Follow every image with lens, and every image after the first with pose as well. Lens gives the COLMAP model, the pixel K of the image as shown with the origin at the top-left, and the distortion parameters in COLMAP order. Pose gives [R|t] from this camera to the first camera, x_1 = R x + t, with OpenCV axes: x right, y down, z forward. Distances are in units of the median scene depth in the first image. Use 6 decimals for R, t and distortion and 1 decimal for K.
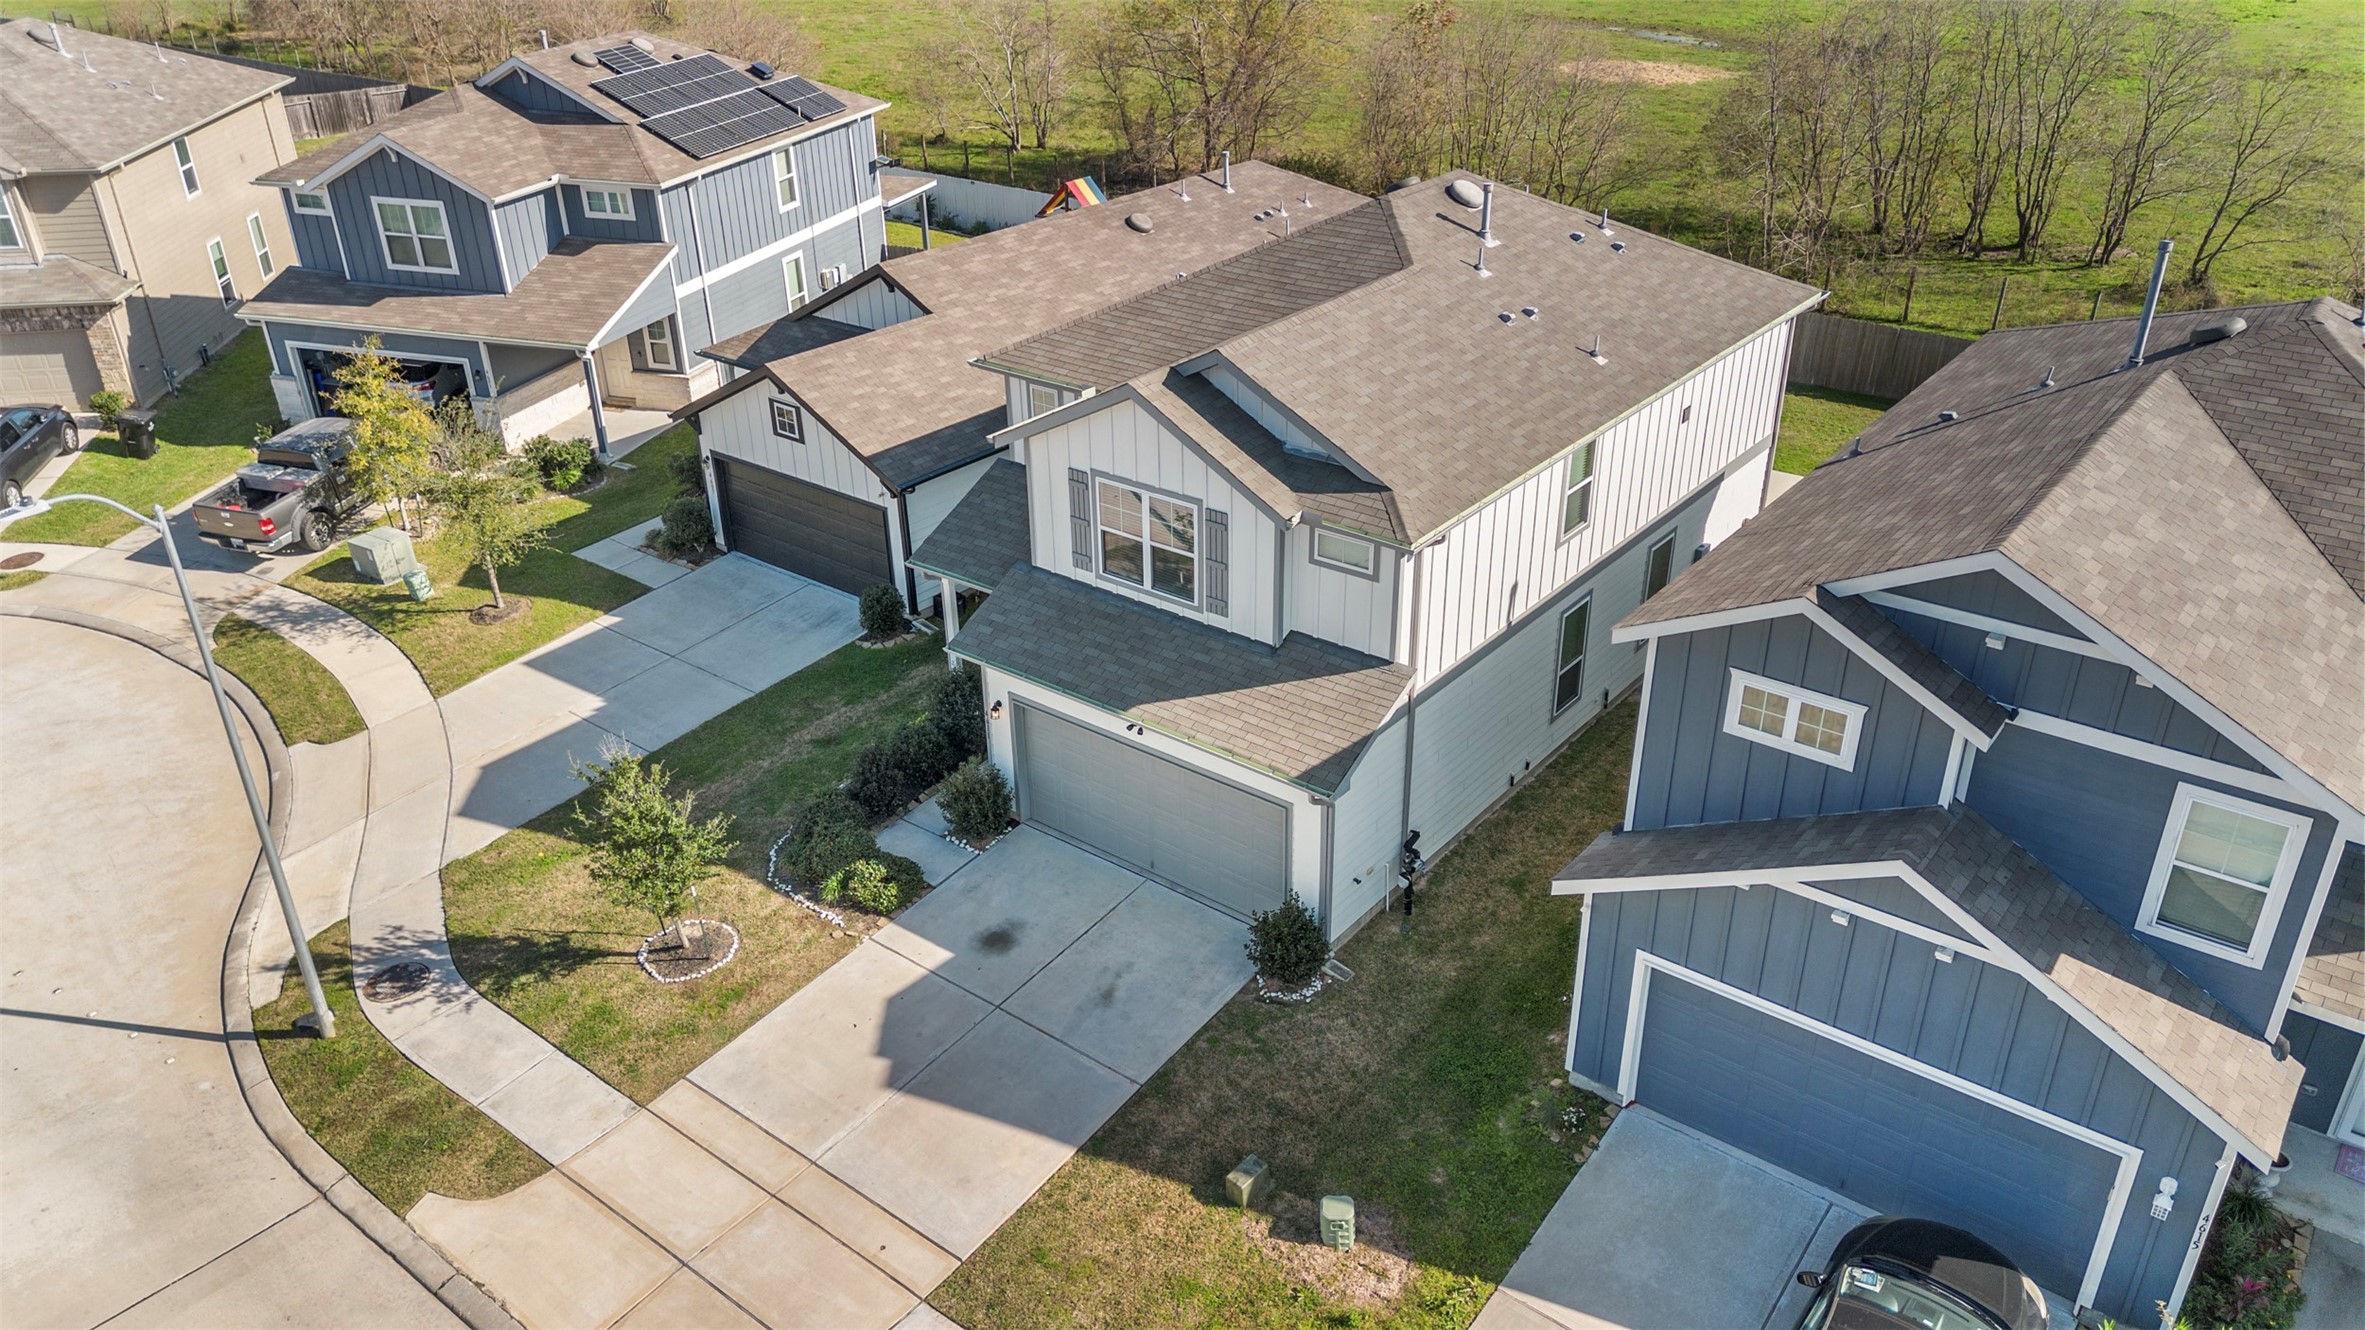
lens RADIAL K [[1663.7, 0, 1182.5], [0, 1663.7, 665.0], [0, 0, 1]] dist [0.091840, -0.105763]
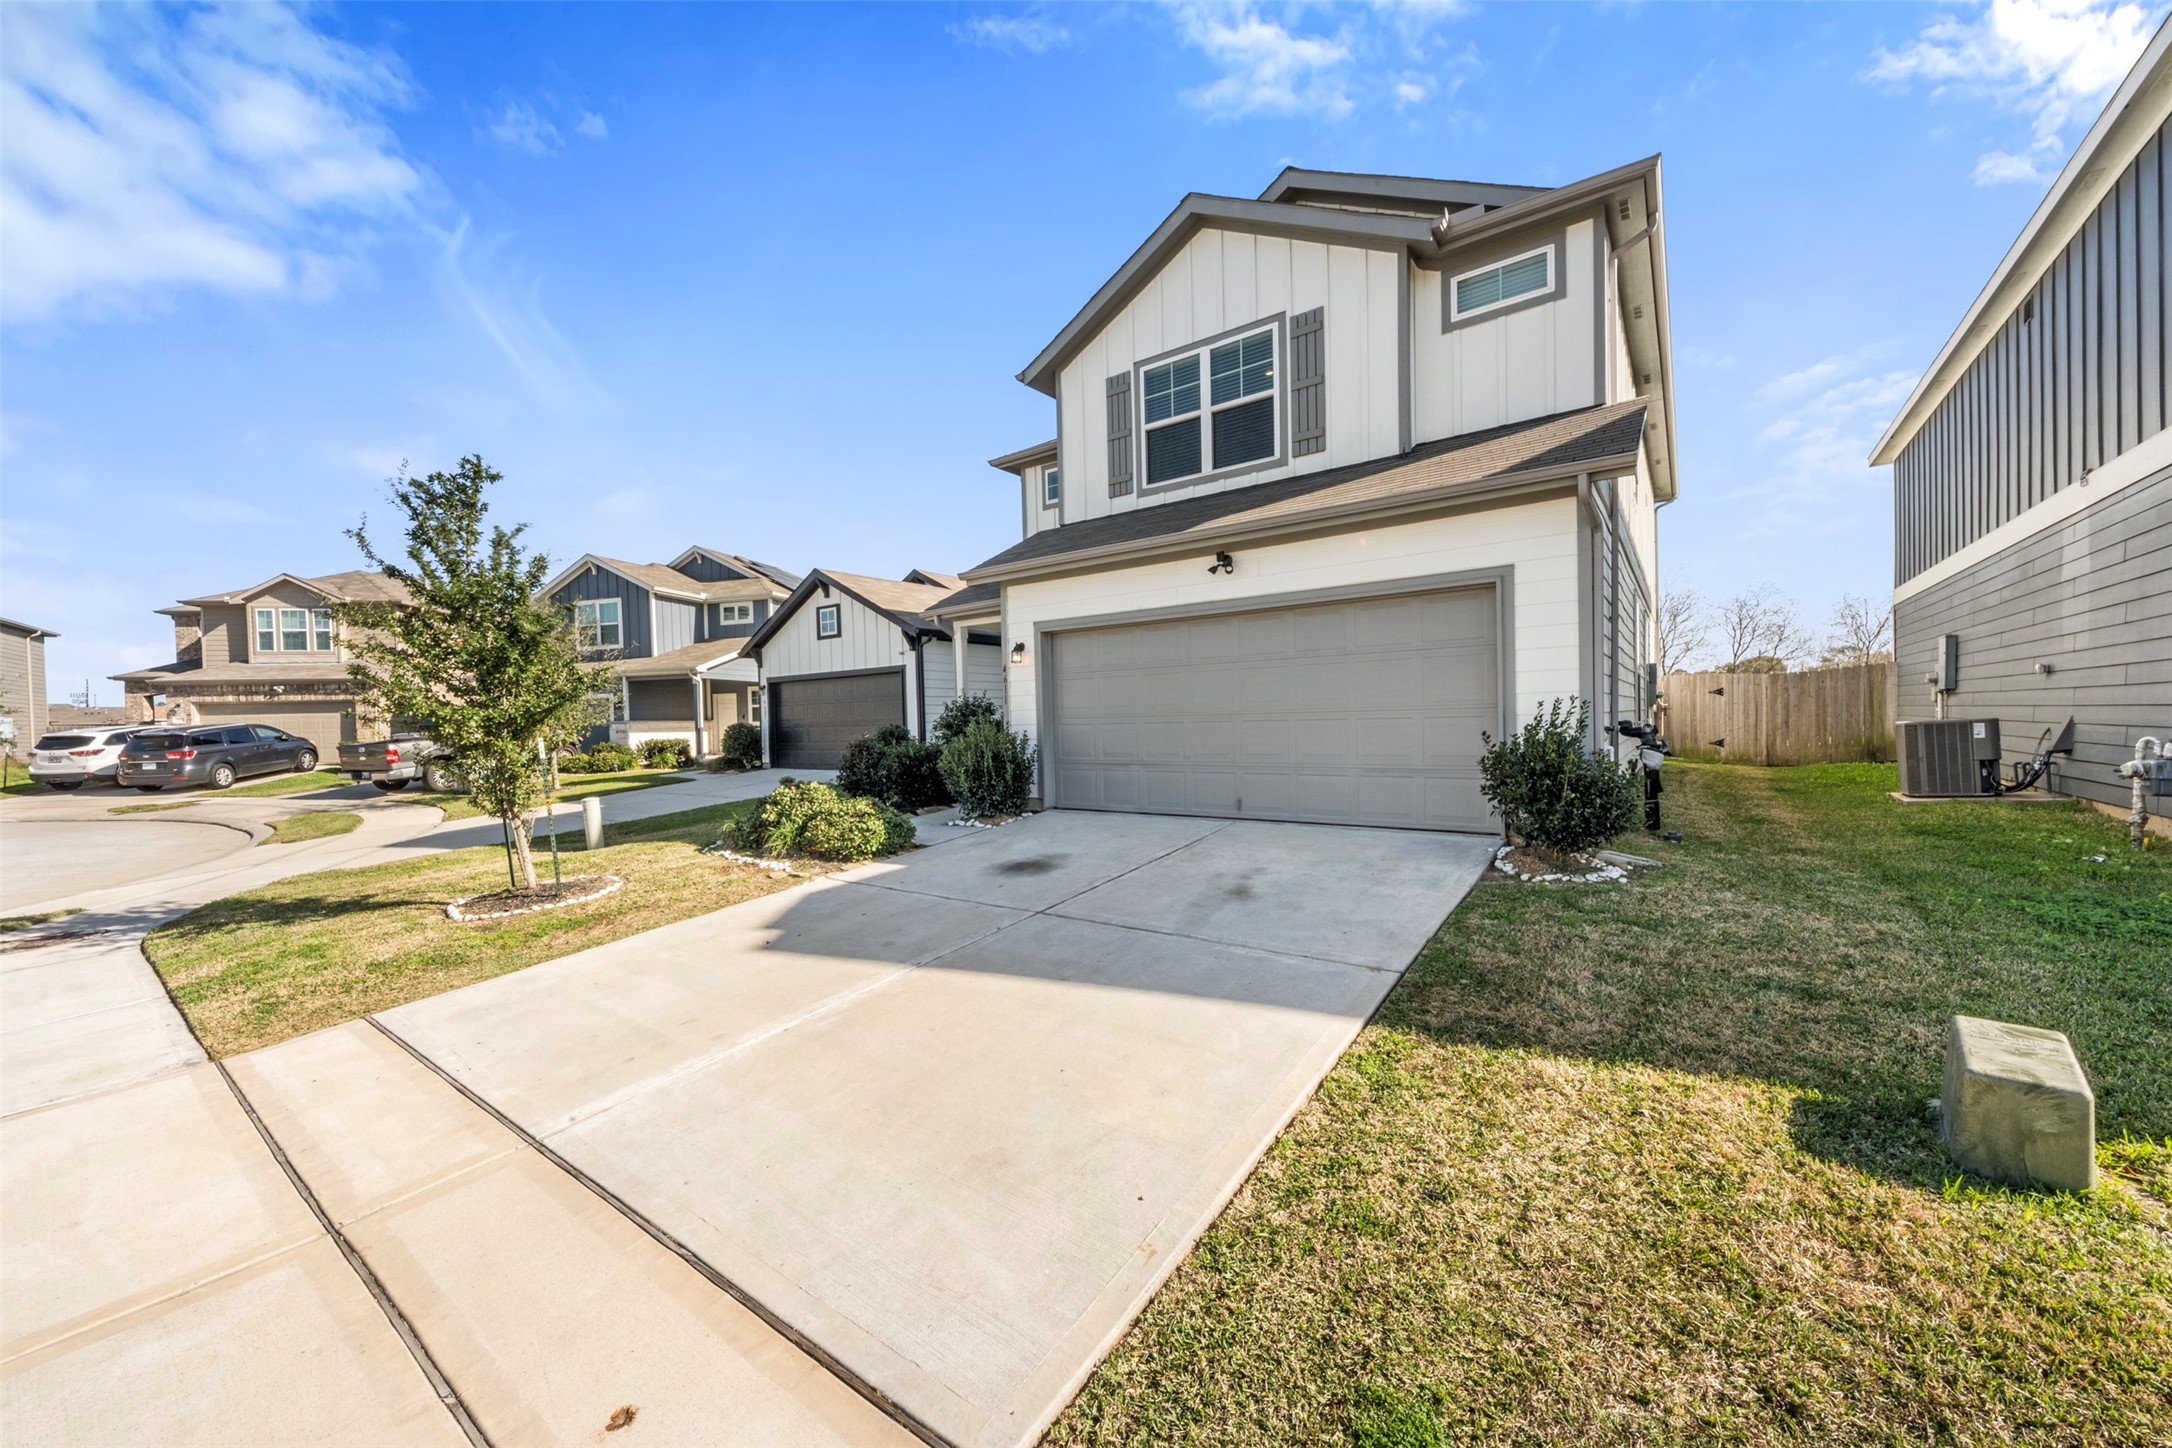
lens RADIAL K [[807.7, 0, 1072.8], [0, 807.7, 732.4], [0, 0, 1]] dist [0.009801, -0.000067]
pose [[0.999808, -0.010160, 0.016784, -0.098744], [0.016610, 0.893629, -0.448498, 0.257287], [-0.010442, 0.448691, 0.893626, 0.707685]]
